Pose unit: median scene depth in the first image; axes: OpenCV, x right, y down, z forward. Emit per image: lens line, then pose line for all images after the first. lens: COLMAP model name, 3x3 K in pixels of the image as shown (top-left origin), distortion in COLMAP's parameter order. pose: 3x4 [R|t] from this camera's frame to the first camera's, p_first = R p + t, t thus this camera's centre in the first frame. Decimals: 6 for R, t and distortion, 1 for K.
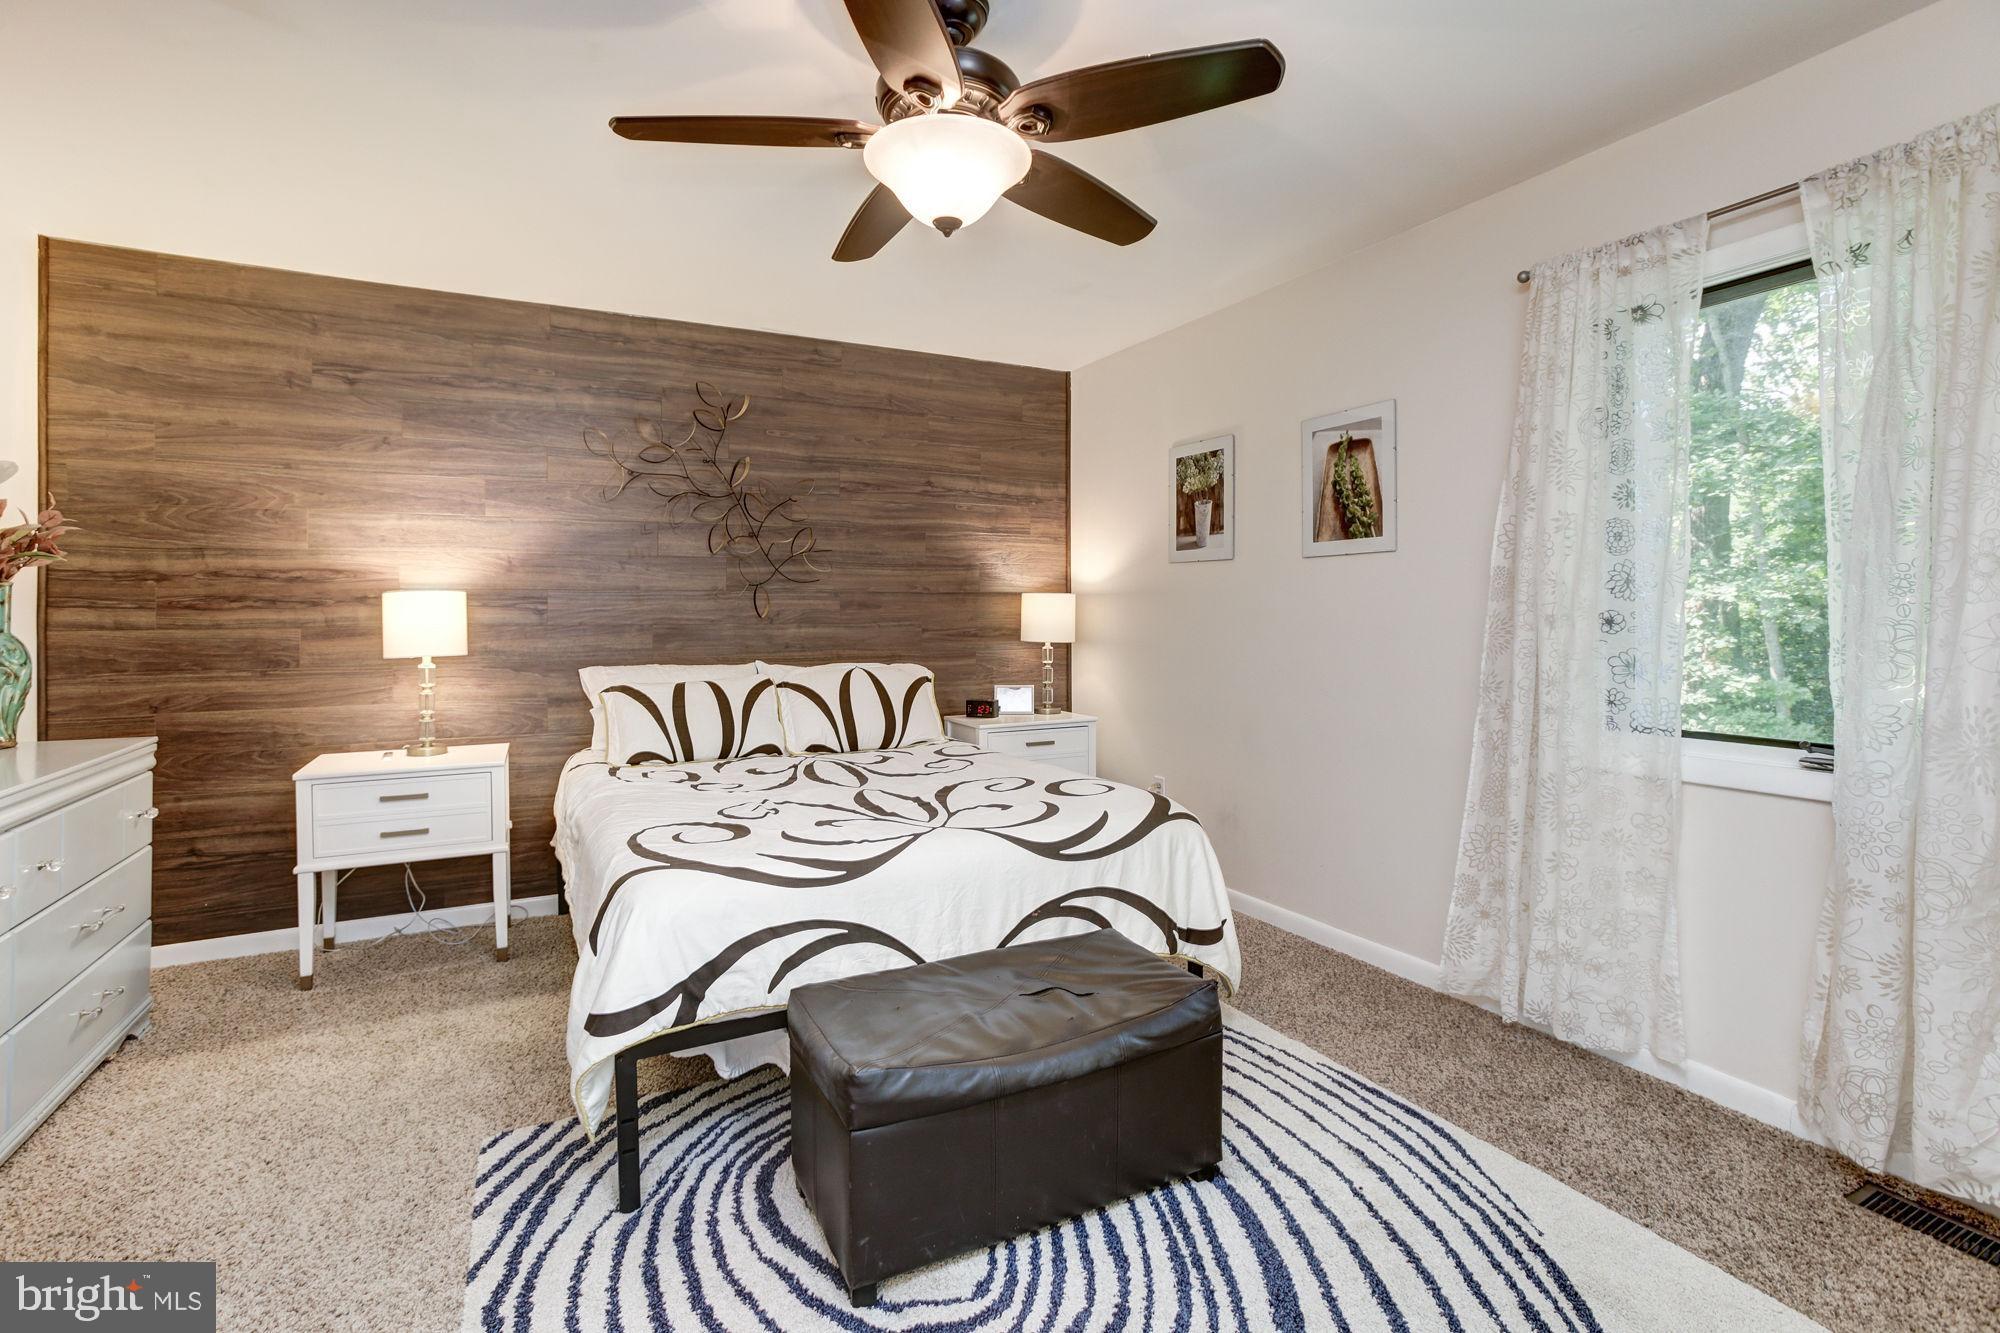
lens RADIAL K [[925.0, 0, 999.5], [0, 925.0, 610.1], [0, 0, 1]] dist [-0.070225, 0.038767]
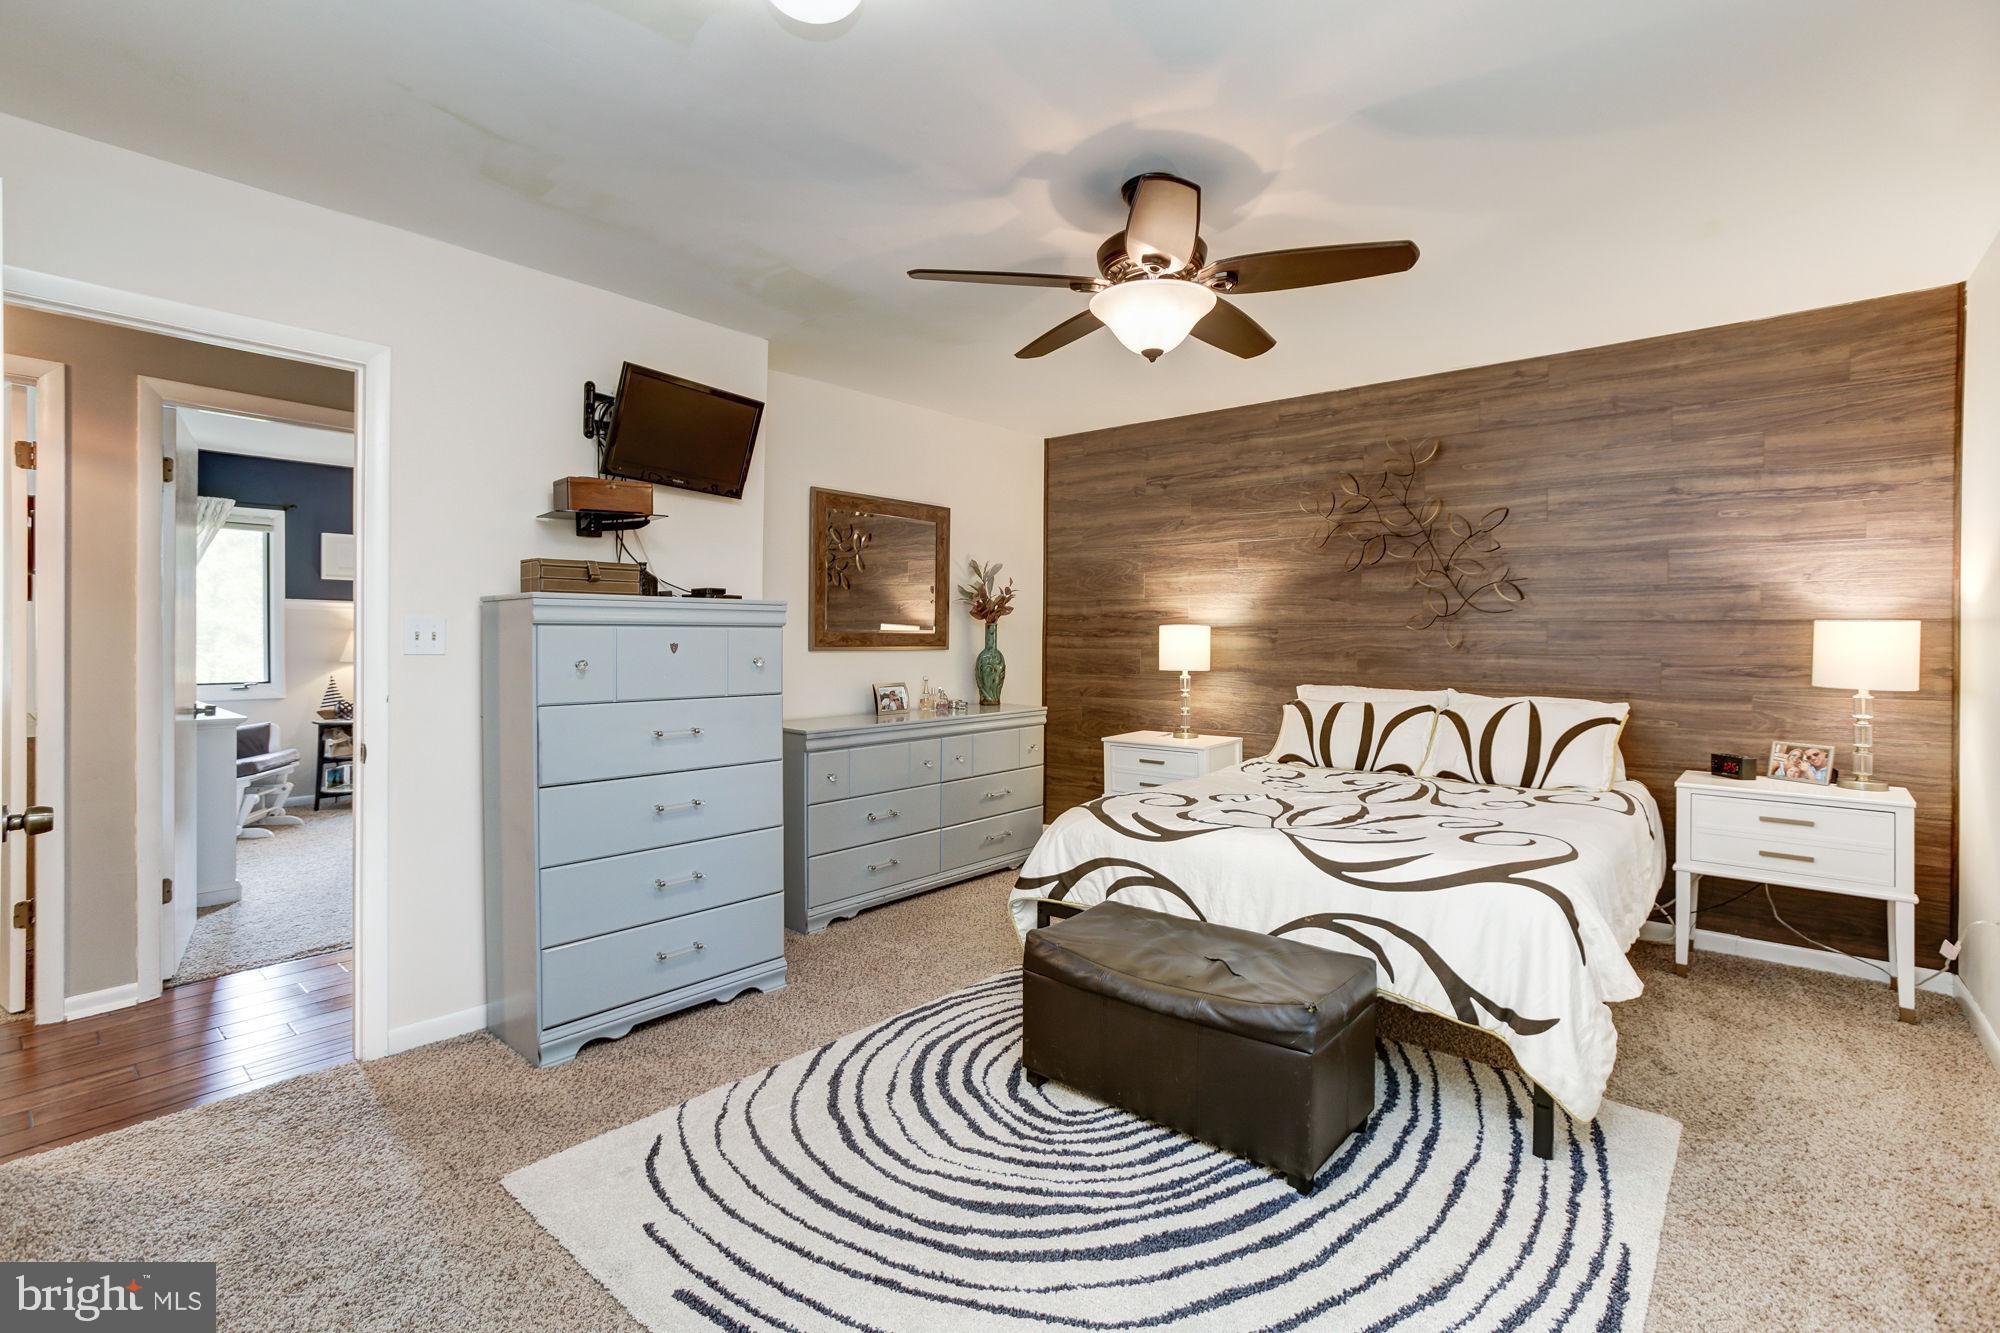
lens RADIAL K [[926.8, 0, 998.7], [0, 926.8, 637.1], [0, 0, 1]] dist [-0.000649, 0.000515]
pose [[0.380933, 0.007999, -0.924568, 0.589171], [-0.001939, 0.999967, 0.007852, -0.012306], [0.924601, -0.001198, 0.380936, 0.142830]]
